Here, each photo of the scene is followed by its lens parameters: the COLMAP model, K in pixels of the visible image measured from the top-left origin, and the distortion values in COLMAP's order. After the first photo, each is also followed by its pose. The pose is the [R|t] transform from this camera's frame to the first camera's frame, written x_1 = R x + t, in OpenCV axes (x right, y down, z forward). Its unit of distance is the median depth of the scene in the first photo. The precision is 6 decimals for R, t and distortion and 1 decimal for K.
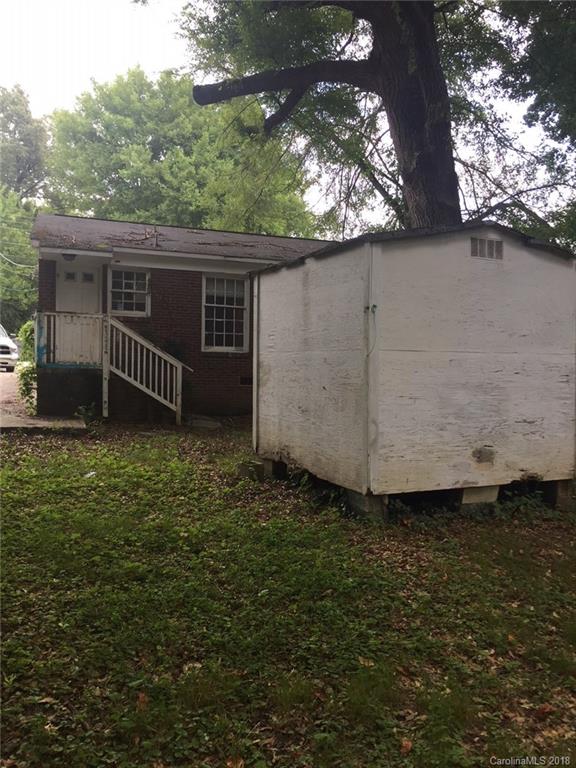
lens RADIAL K [[675.4, 0, 287.0], [0, 675.4, 385.6], [0, 0, 1]] dist [0.075829, -0.094862]
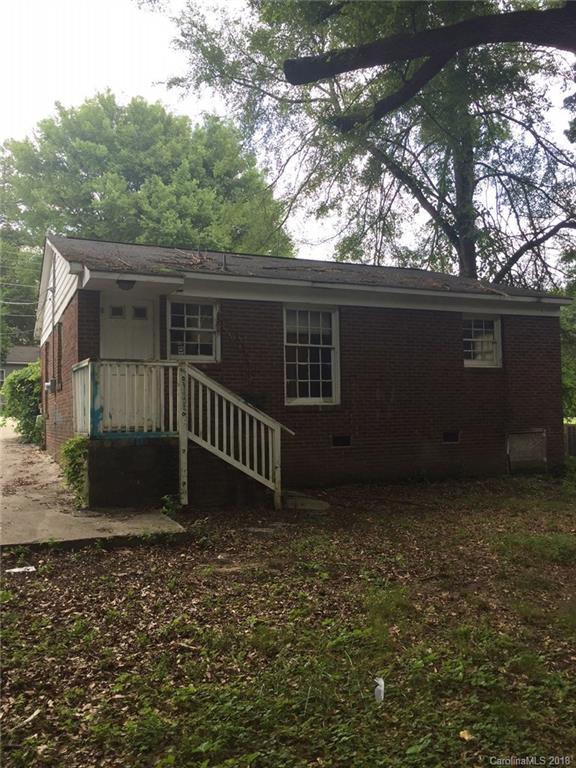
lens RADIAL K [[675.4, 0, 289.6], [0, 675.4, 382.6], [0, 0, 1]] dist [0.075829, -0.094862]
pose [[0.995654, -0.031192, 0.087747, -0.189874], [0.036353, 0.997663, -0.057848, -0.032015], [-0.085738, 0.060787, 0.994462, 0.240513]]
